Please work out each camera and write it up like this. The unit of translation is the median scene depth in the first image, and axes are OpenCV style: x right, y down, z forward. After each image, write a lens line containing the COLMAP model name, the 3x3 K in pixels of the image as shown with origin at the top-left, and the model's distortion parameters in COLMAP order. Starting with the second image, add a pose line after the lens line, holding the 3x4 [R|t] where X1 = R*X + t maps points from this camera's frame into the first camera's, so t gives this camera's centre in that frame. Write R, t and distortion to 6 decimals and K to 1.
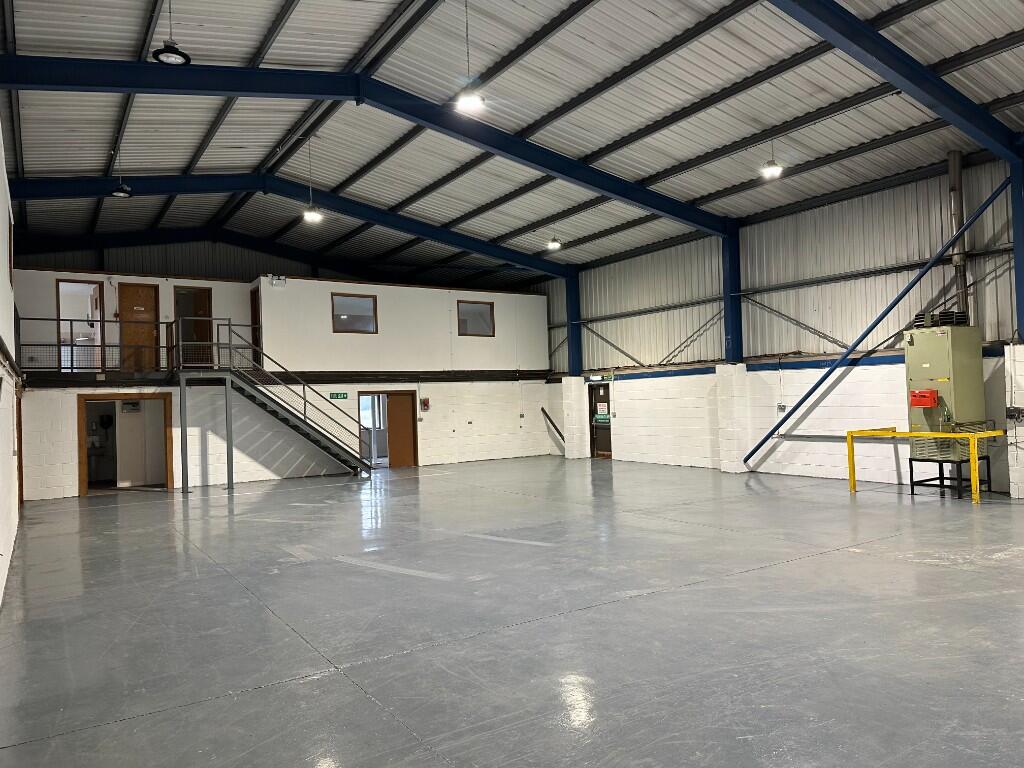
lens RADIAL K [[725.8, 0, 512.0], [0, 725.8, 384.0], [0, 0, 1]] dist [-0.006090, -0.002542]
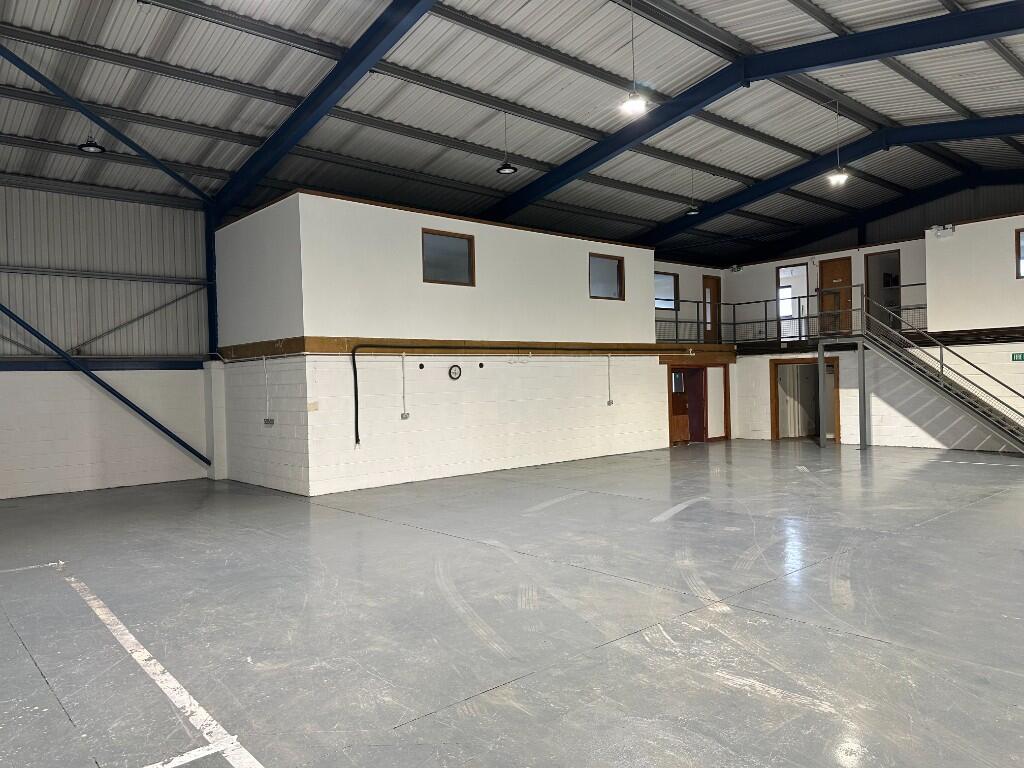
lens RADIAL K [[725.8, 0, 512.0], [0, 725.8, 384.0], [0, 0, 1]] dist [-0.006090, -0.002542]
pose [[0.103279, 0.035544, -0.994017, 0.558606], [0.044448, 0.998198, 0.040312, -0.012750], [0.993659, -0.048345, 0.101513, 0.387772]]
